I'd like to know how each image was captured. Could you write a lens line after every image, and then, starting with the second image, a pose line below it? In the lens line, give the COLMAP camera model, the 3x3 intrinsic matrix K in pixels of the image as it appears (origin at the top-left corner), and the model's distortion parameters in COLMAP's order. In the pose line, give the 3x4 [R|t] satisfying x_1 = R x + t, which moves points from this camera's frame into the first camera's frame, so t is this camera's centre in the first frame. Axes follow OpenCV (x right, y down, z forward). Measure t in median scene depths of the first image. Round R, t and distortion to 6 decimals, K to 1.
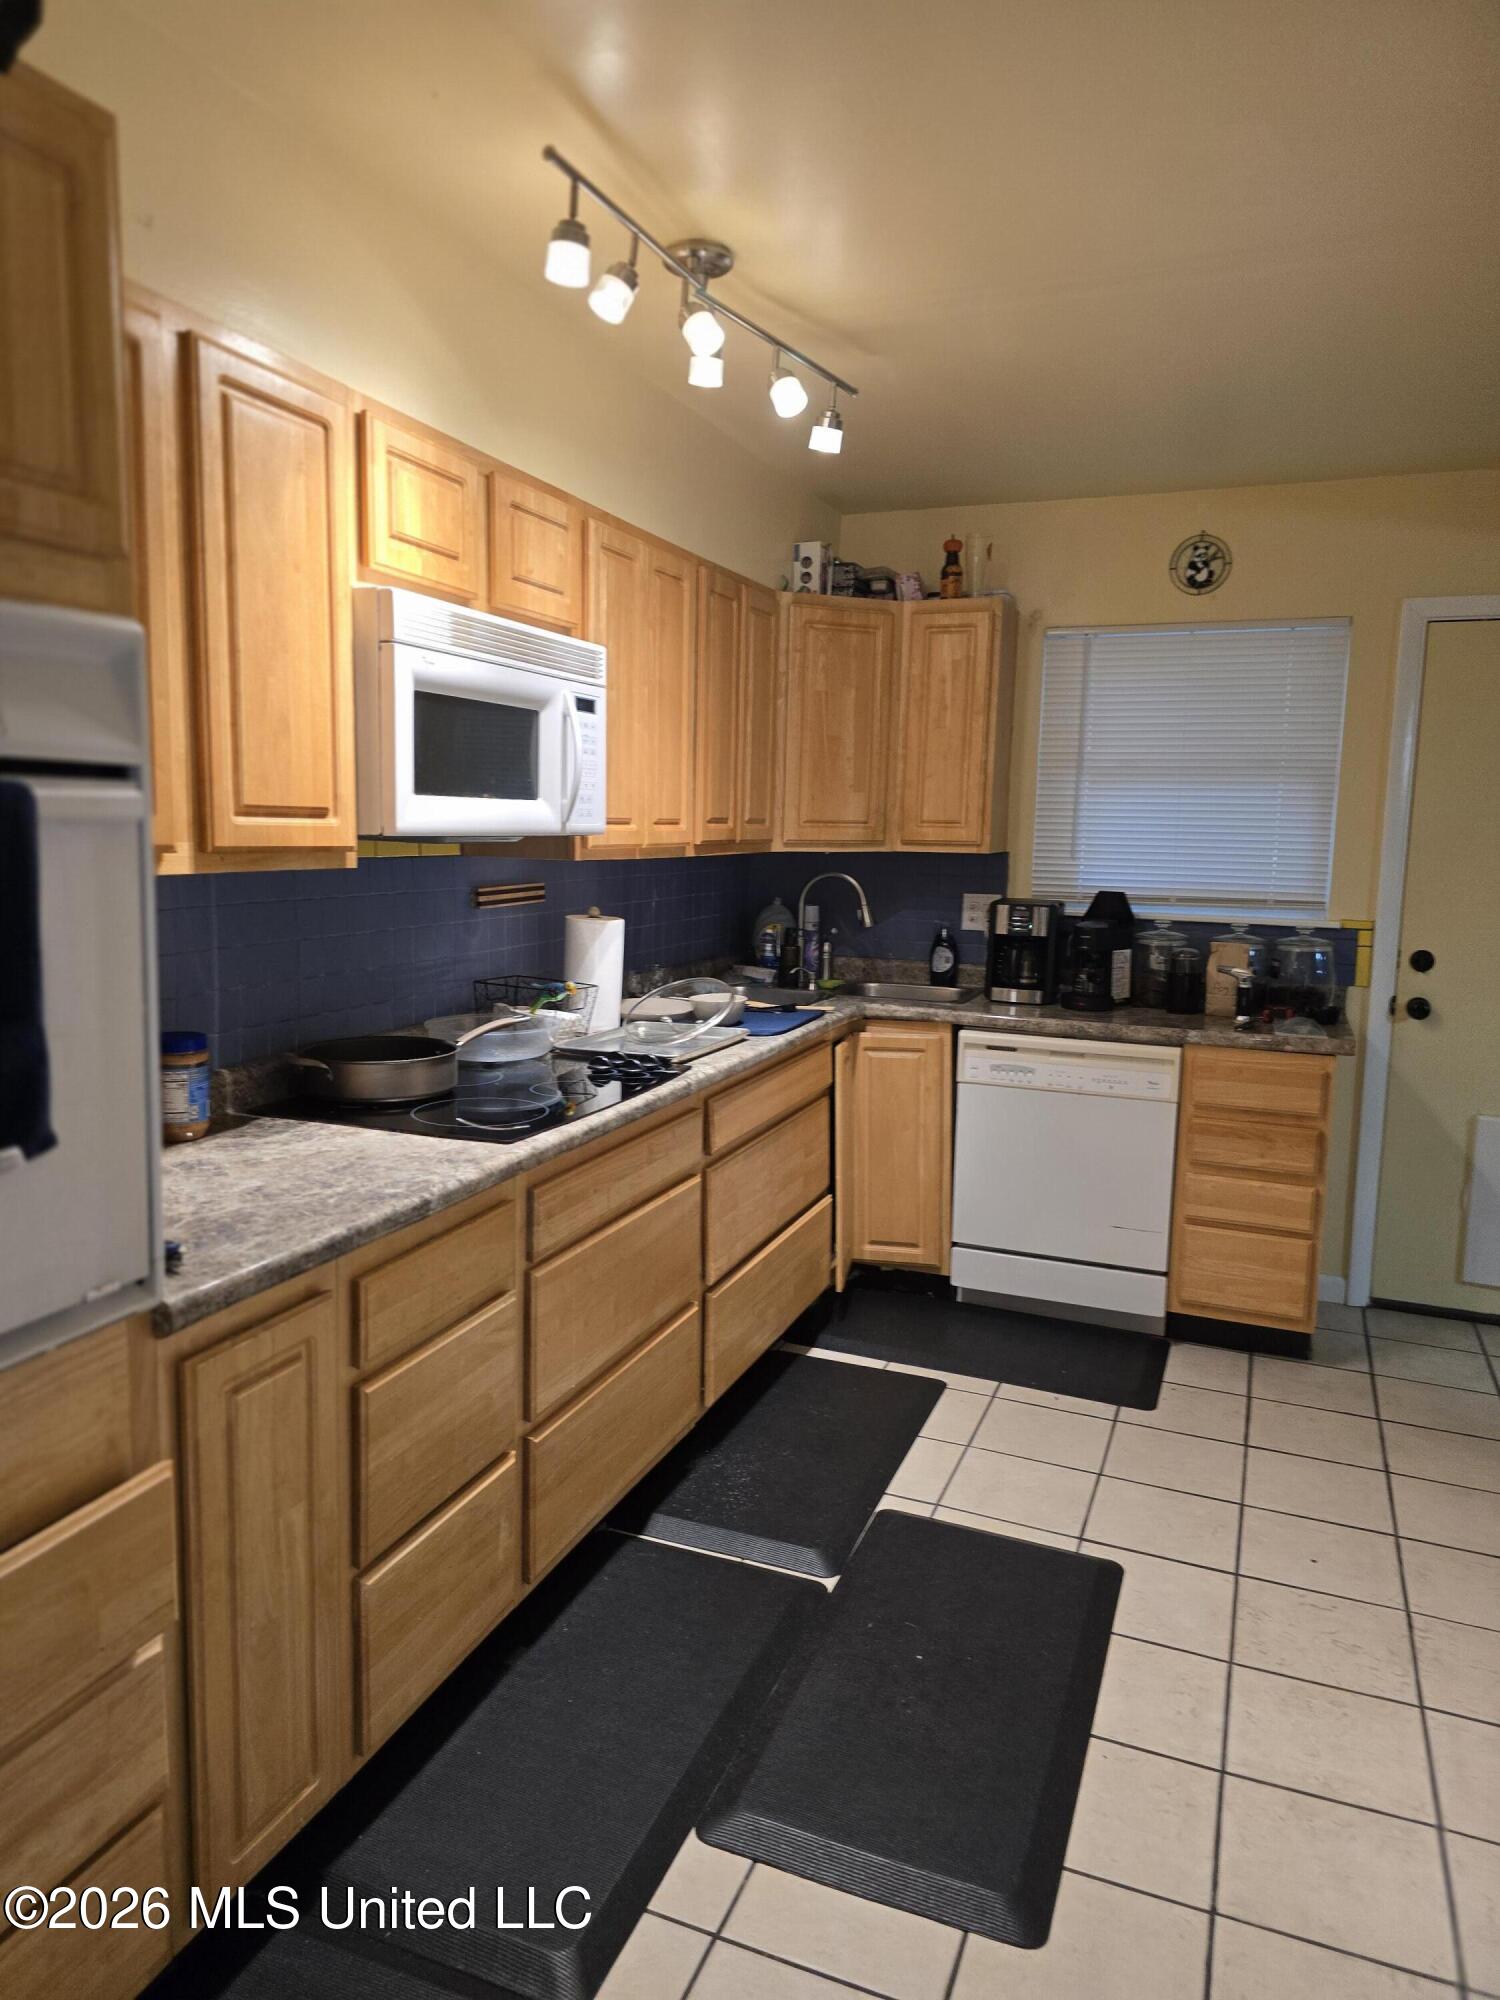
lens RADIAL K [[1347.1, 0, 731.9], [0, 1347.1, 999.9], [0, 0, 1]] dist [0.046246, -0.036639]
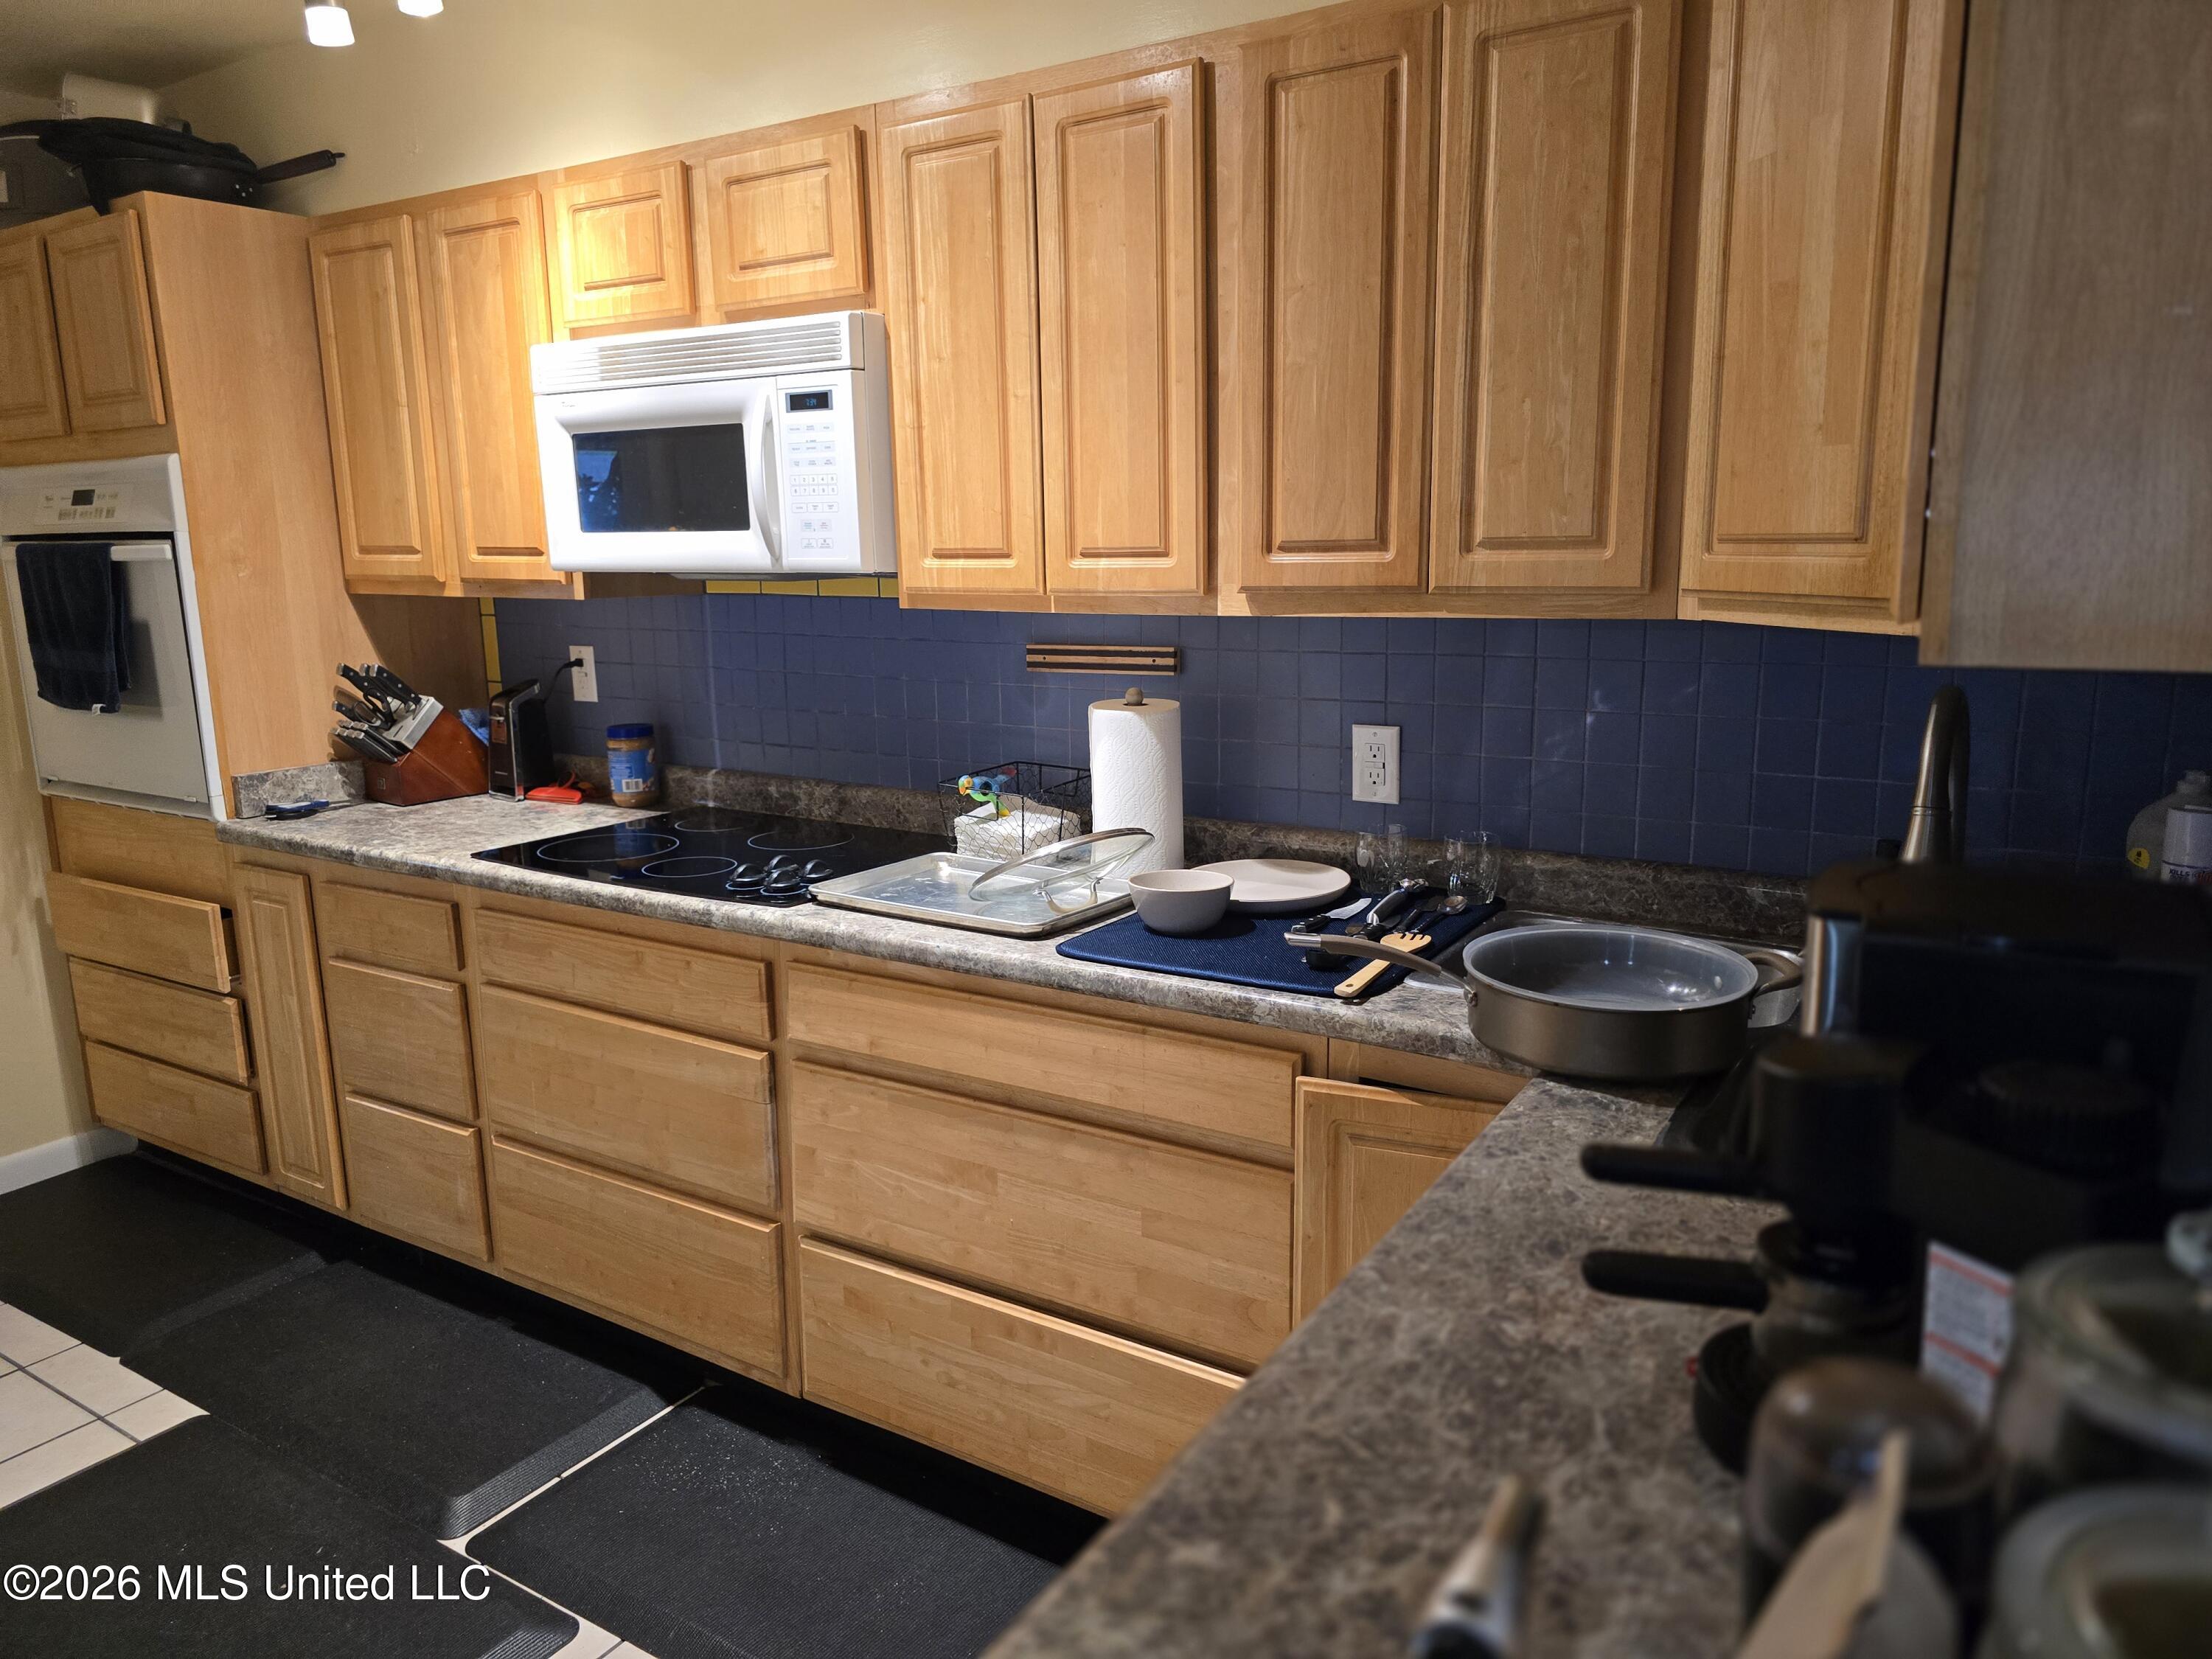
lens RADIAL K [[1489.9, 0, 1107.9], [0, 1489.9, 823.0], [0, 0, 1]] dist [0.046246, -0.036639]
pose [[-0.173884, 0.167957, -0.970337, 0.723443], [-0.121772, 0.974118, 0.190433, -0.167998], [0.977208, 0.151273, -0.148931, 1.327805]]
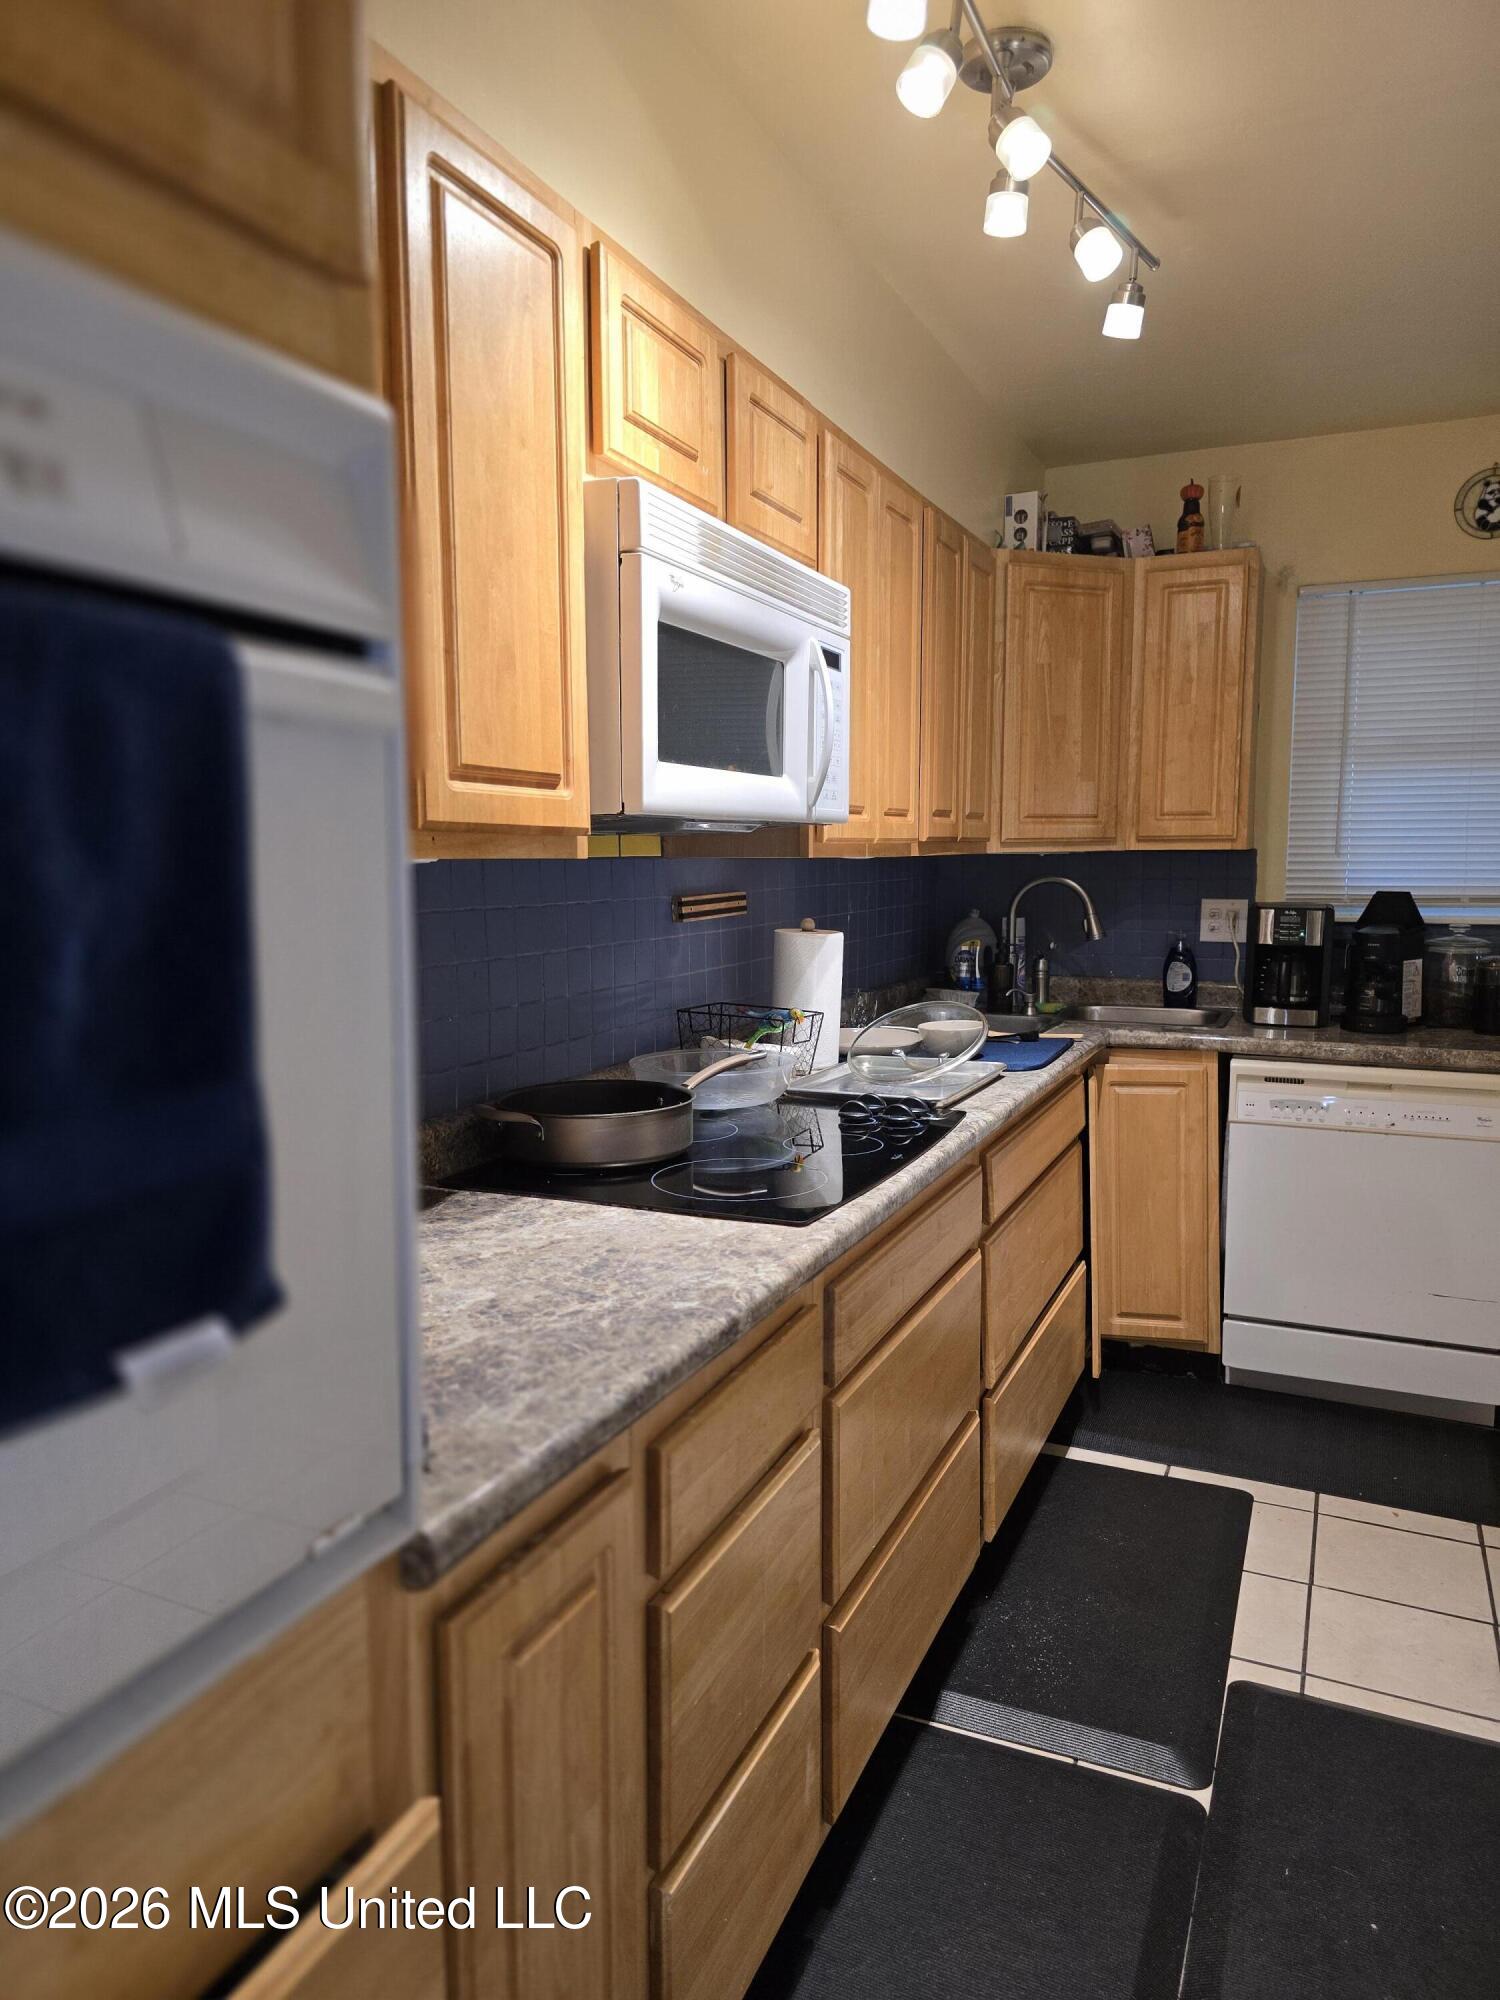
lens RADIAL K [[1347.1, 0, 764.0], [0, 1347.1, 1002.0], [0, 0, 1]] dist [0.046246, -0.036639]
pose [[0.999440, -0.019161, -0.027417, -0.130055], [0.018556, 0.999582, -0.022176, 0.000403], [0.027831, 0.021655, 0.999378, 0.208339]]
